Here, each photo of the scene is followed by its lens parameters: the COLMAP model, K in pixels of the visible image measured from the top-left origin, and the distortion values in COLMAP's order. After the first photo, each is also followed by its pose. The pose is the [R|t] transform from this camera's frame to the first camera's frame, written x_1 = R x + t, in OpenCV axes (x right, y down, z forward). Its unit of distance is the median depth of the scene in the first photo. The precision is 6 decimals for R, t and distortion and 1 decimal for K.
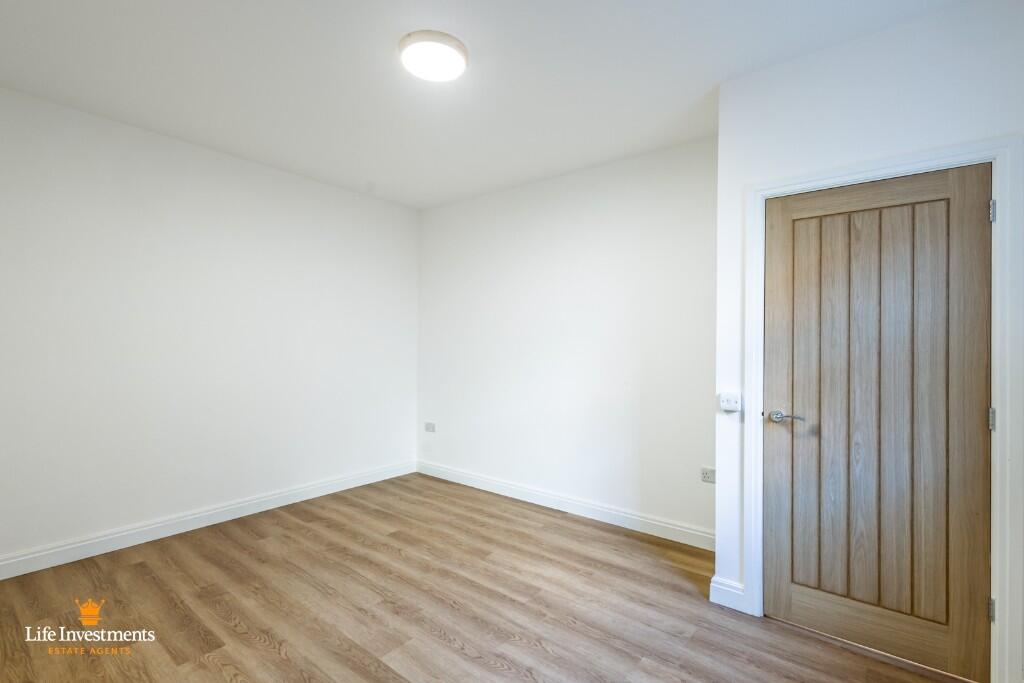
lens RADIAL K [[458.9, 0, 518.4], [0, 458.9, 346.7], [0, 0, 1]] dist [0.009782, -0.001152]
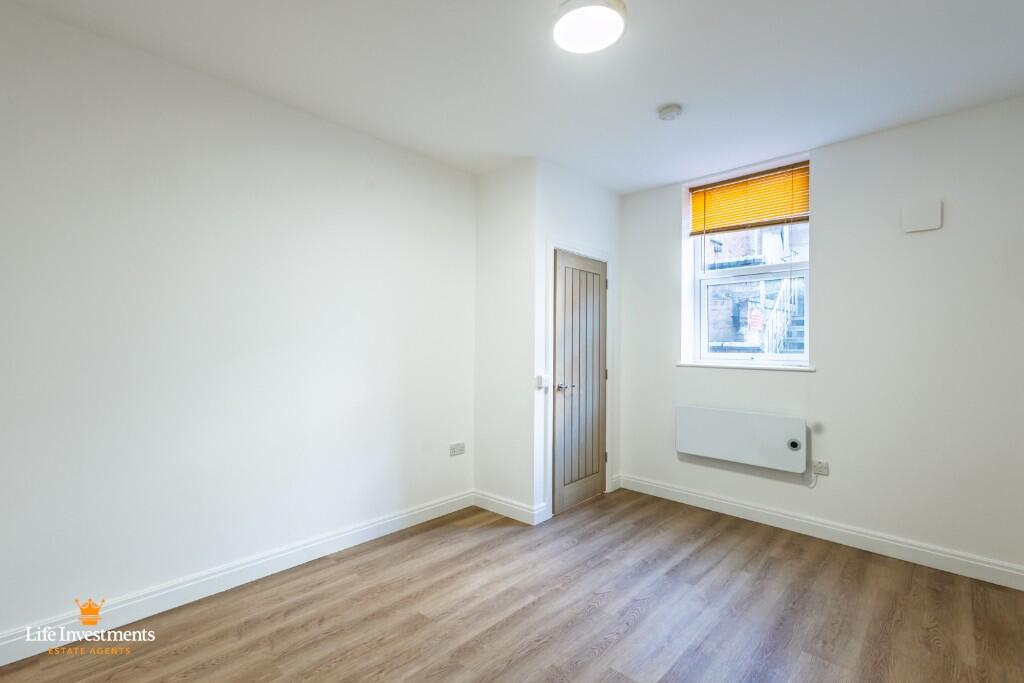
lens RADIAL K [[458.9, 0, 518.3], [0, 458.9, 339.1], [0, 0, 1]] dist [0.009782, -0.001152]
pose [[0.089346, -0.001721, 0.995999, -0.899432], [-0.008966, 0.999957, 0.002532, -0.014421], [-0.995960, -0.009156, 0.089327, 0.859593]]
